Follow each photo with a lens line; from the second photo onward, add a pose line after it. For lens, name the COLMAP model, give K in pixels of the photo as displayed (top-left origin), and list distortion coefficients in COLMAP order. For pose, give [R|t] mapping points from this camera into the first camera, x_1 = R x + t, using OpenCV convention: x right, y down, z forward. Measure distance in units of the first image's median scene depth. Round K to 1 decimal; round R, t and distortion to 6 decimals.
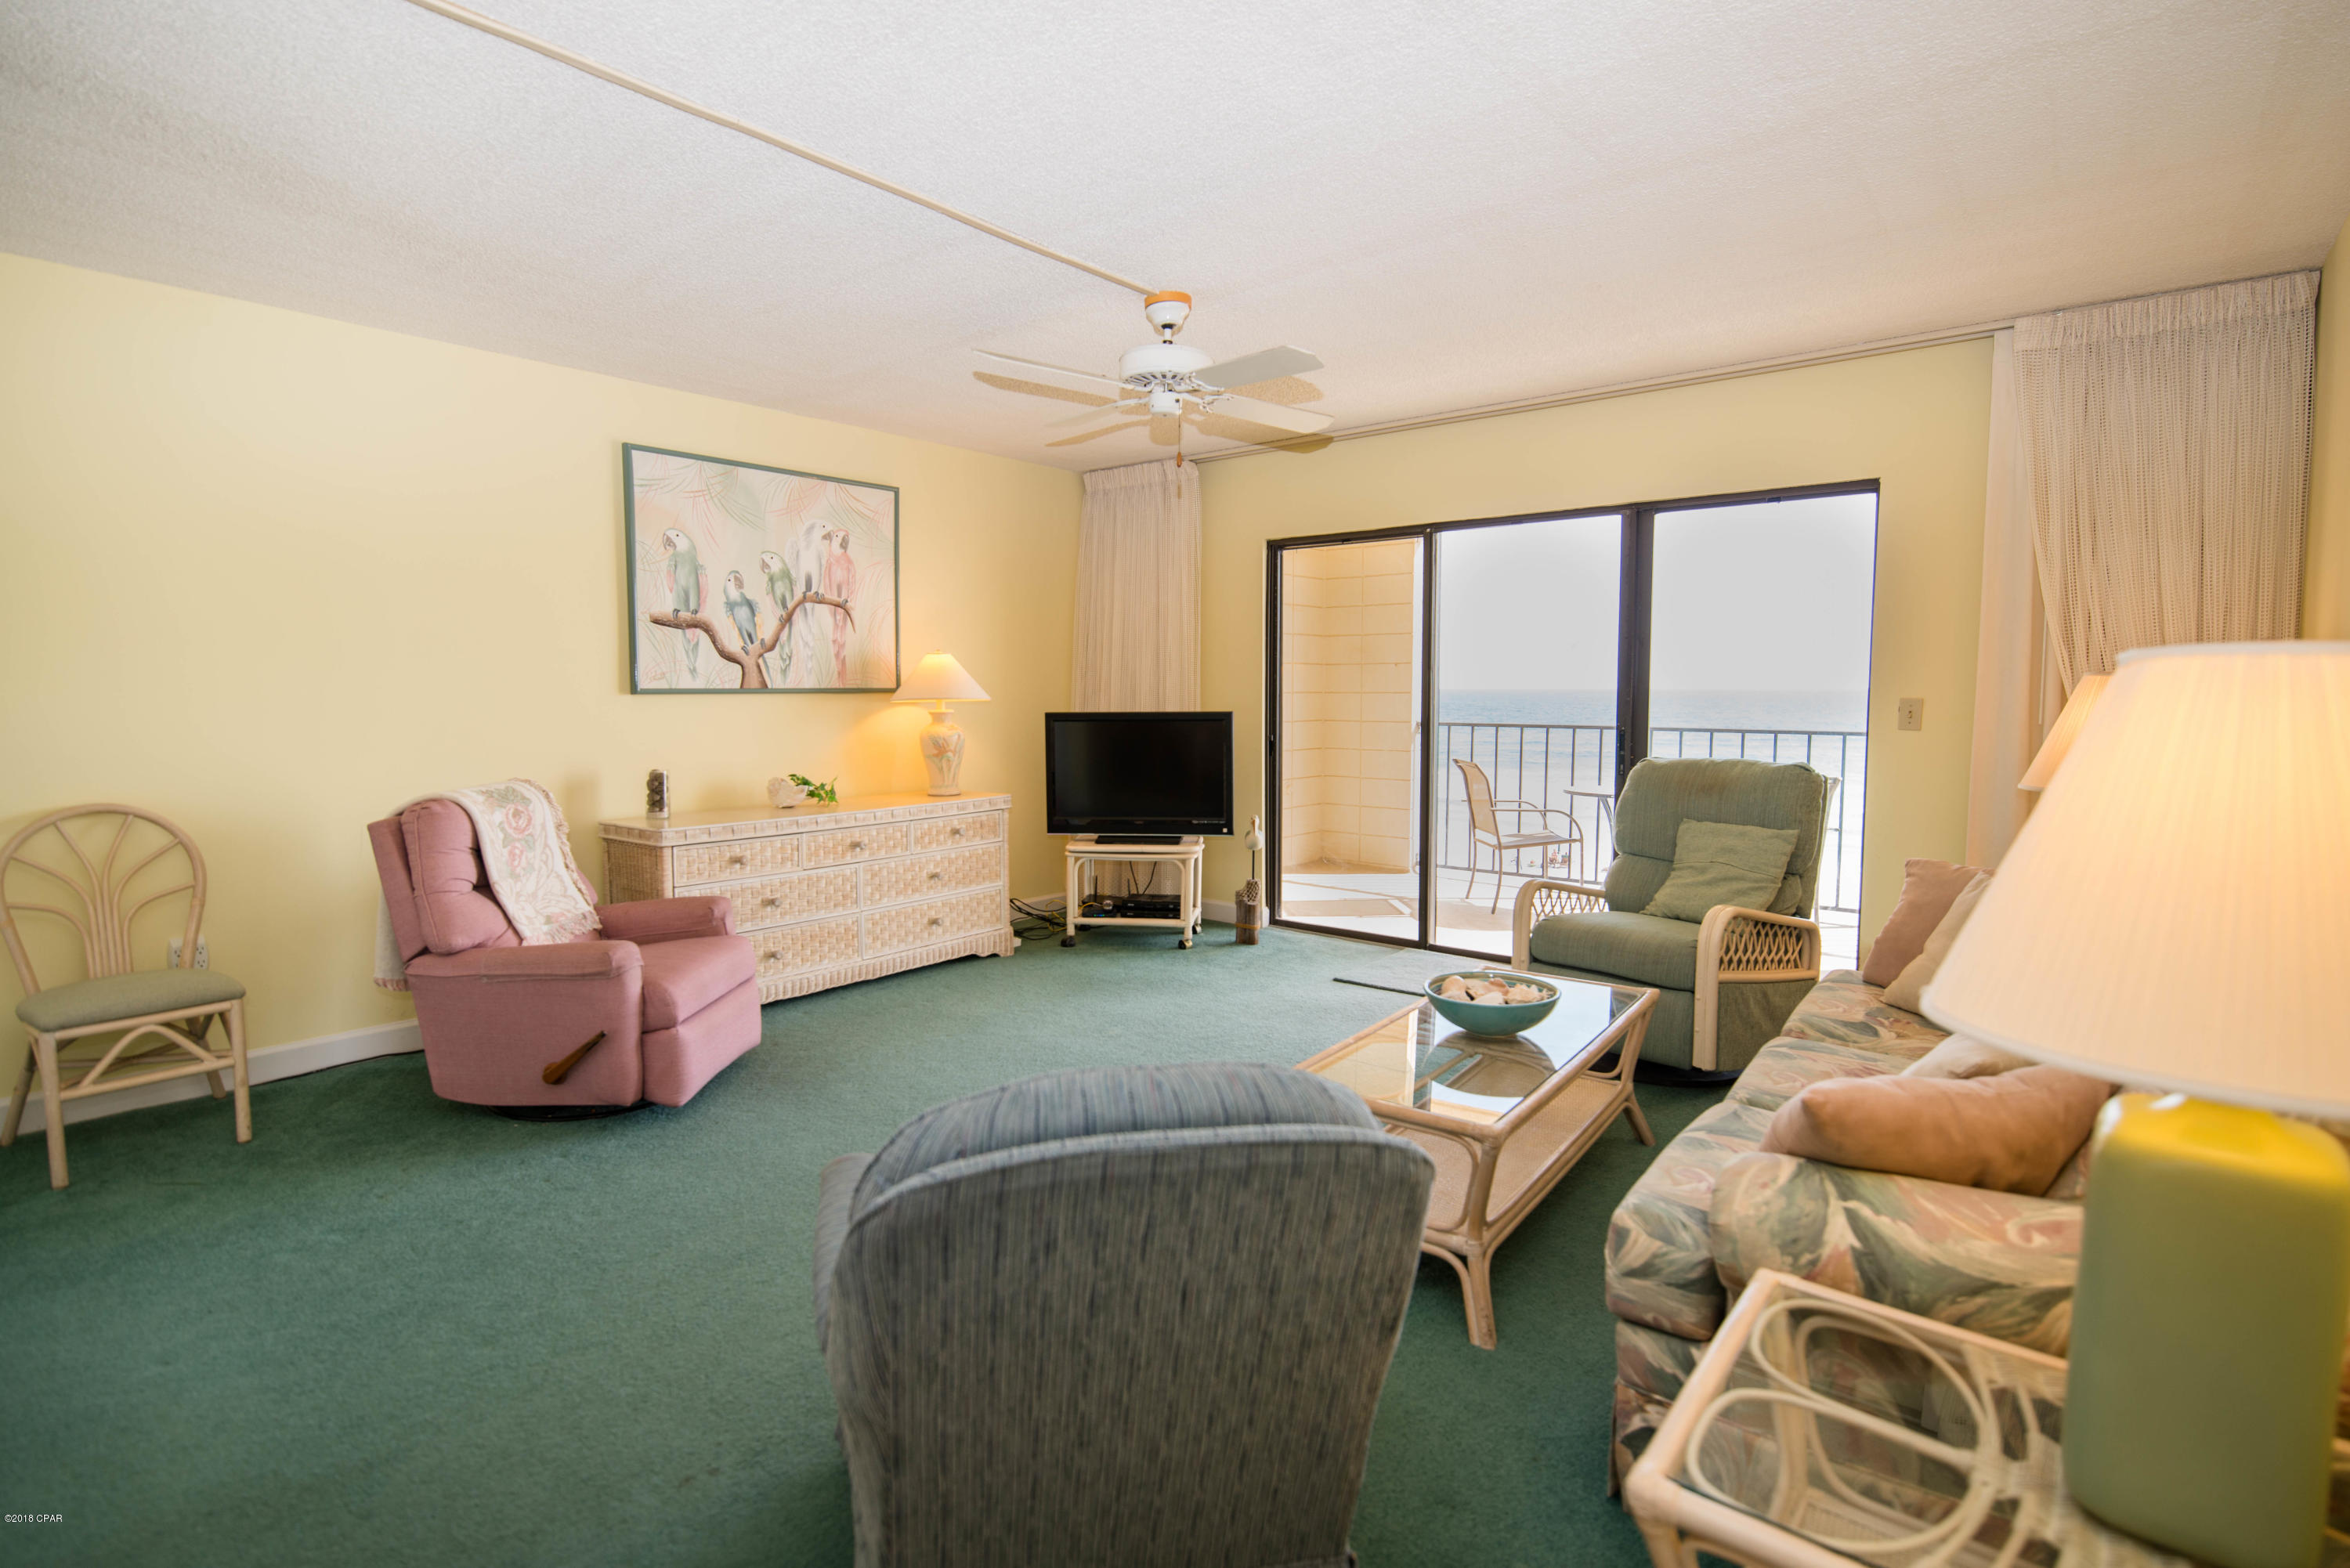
lens RADIAL K [[1116.4, 0, 1155.9], [0, 1116.4, 779.7], [0, 0, 1]] dist [0.000349, -0.000654]
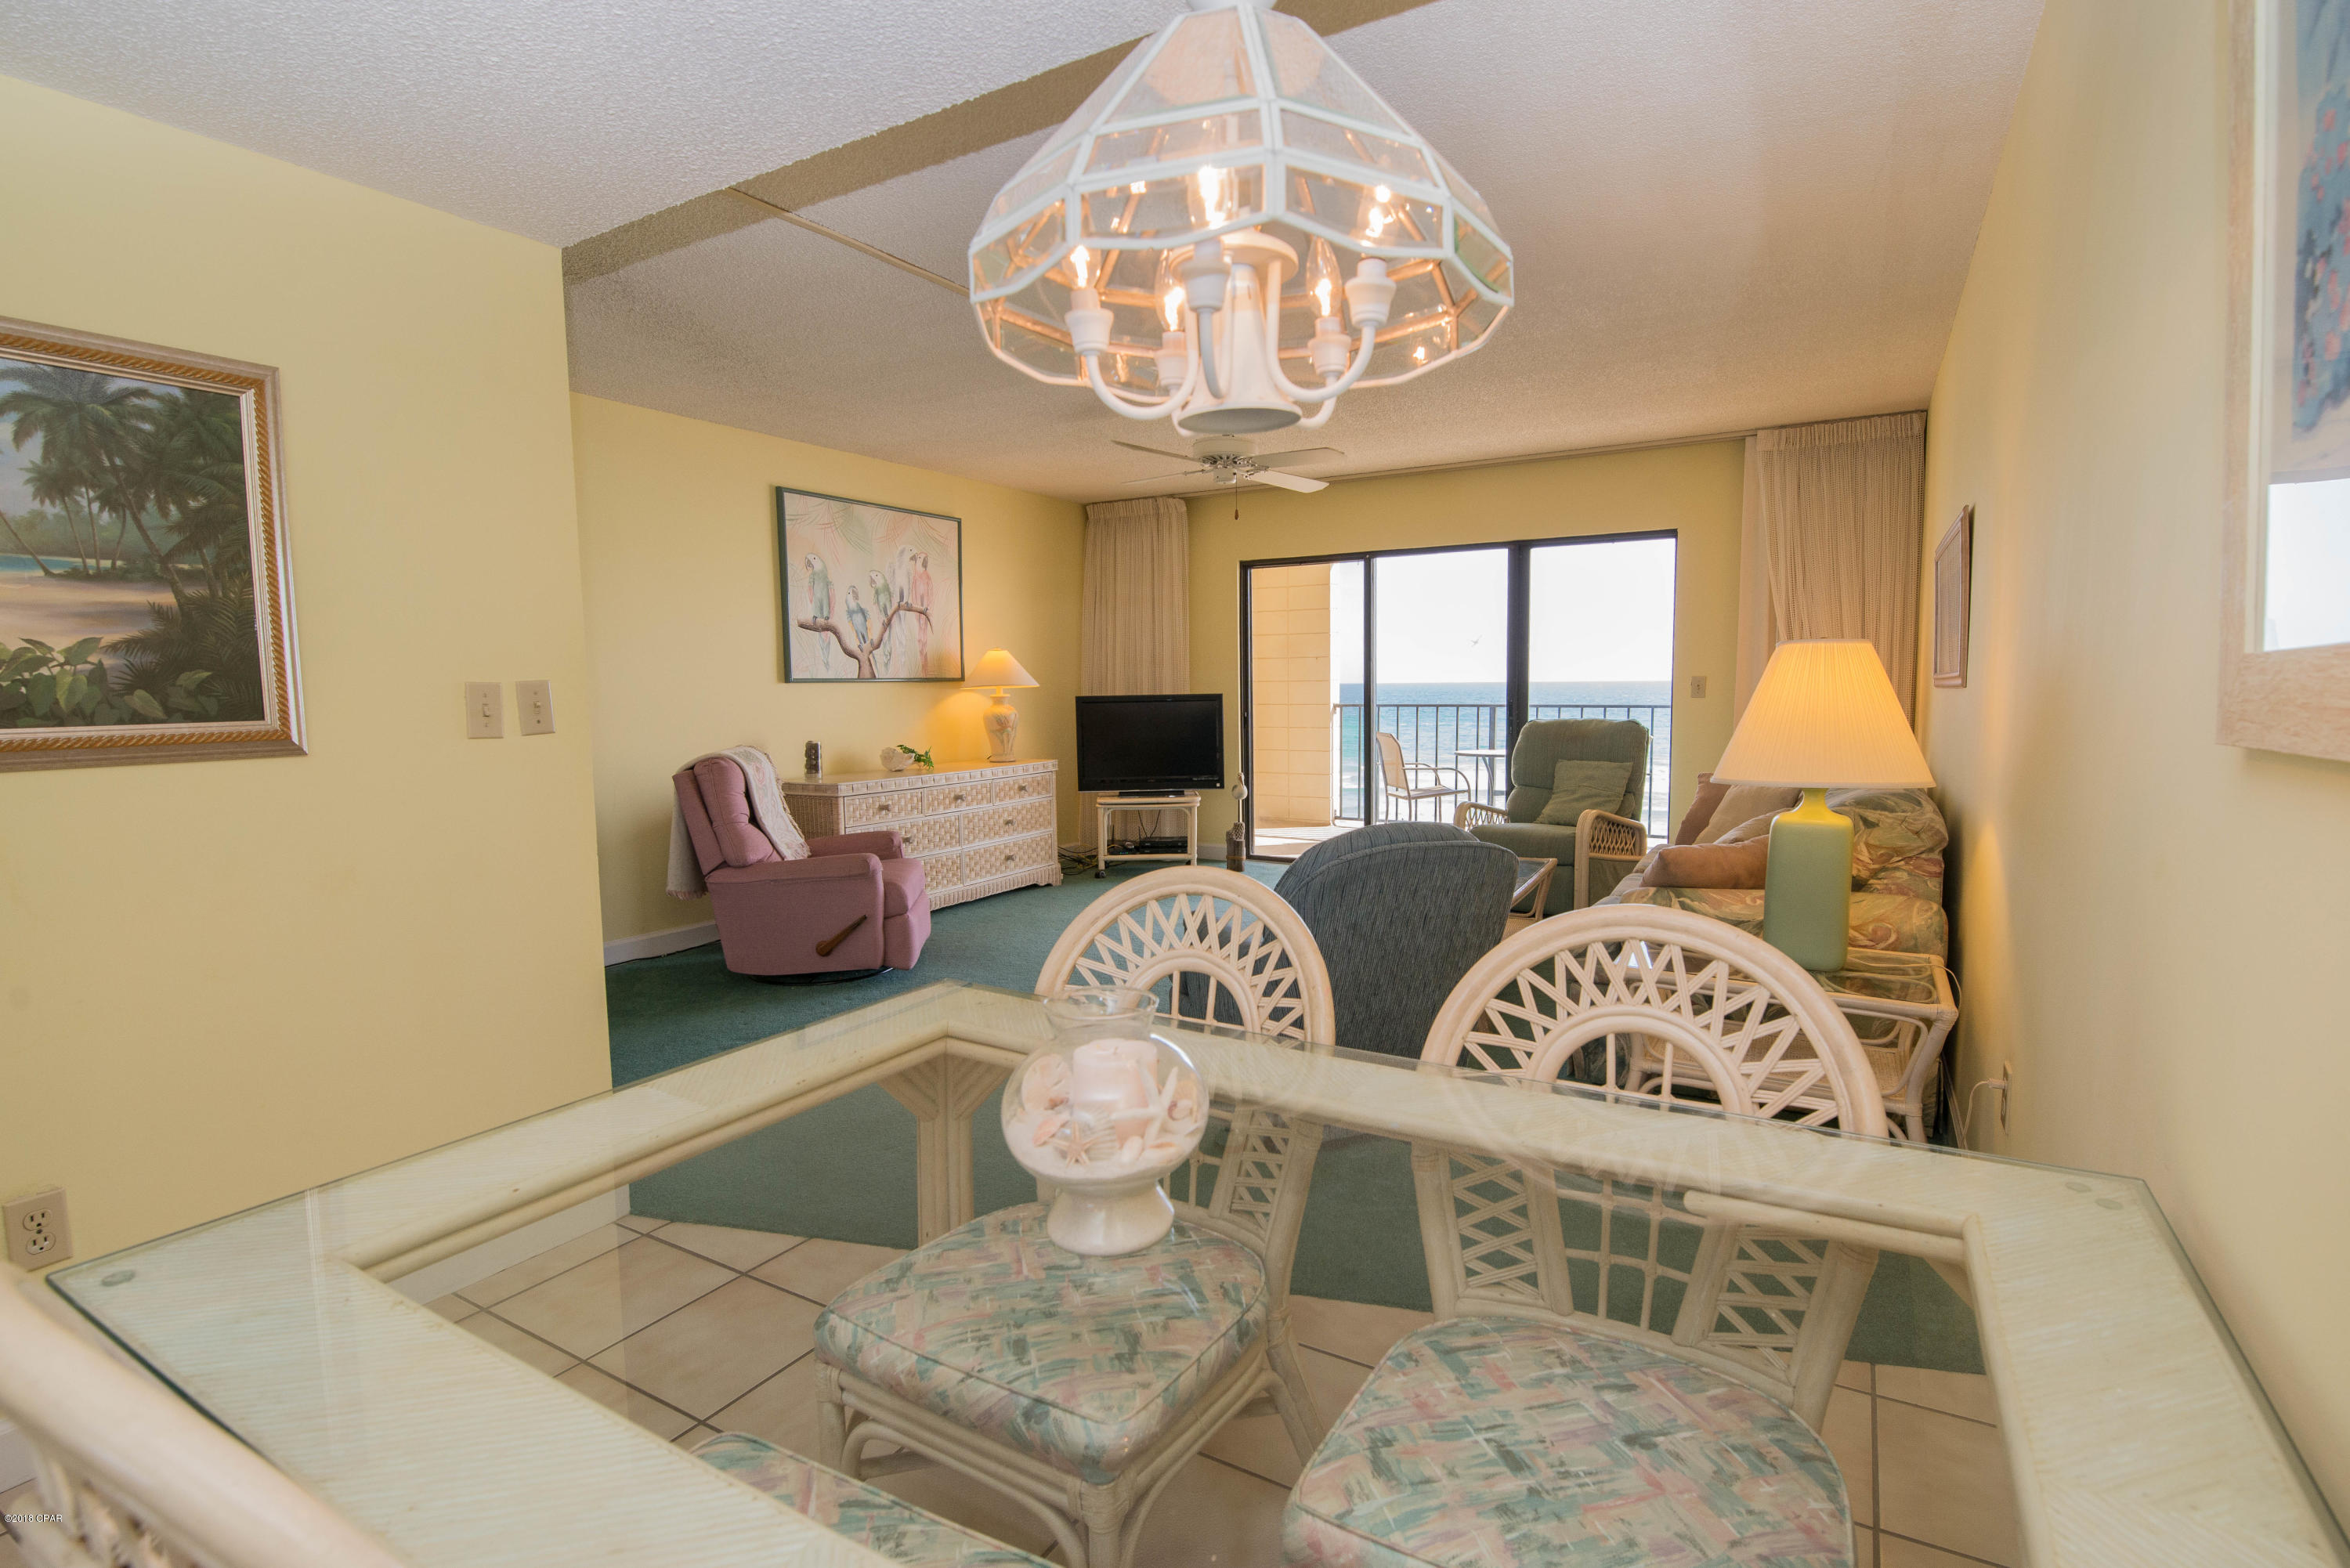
lens RADIAL K [[1075.0, 0, 1185.8], [0, 1075.0, 796.6], [0, 0, 1]] dist [-0.001789, 0.000126]
pose [[0.988065, -0.025858, 0.151851, -0.187270], [0.022554, 0.999471, 0.023440, 0.032422], [-0.152377, -0.019736, 0.988125, -0.266934]]
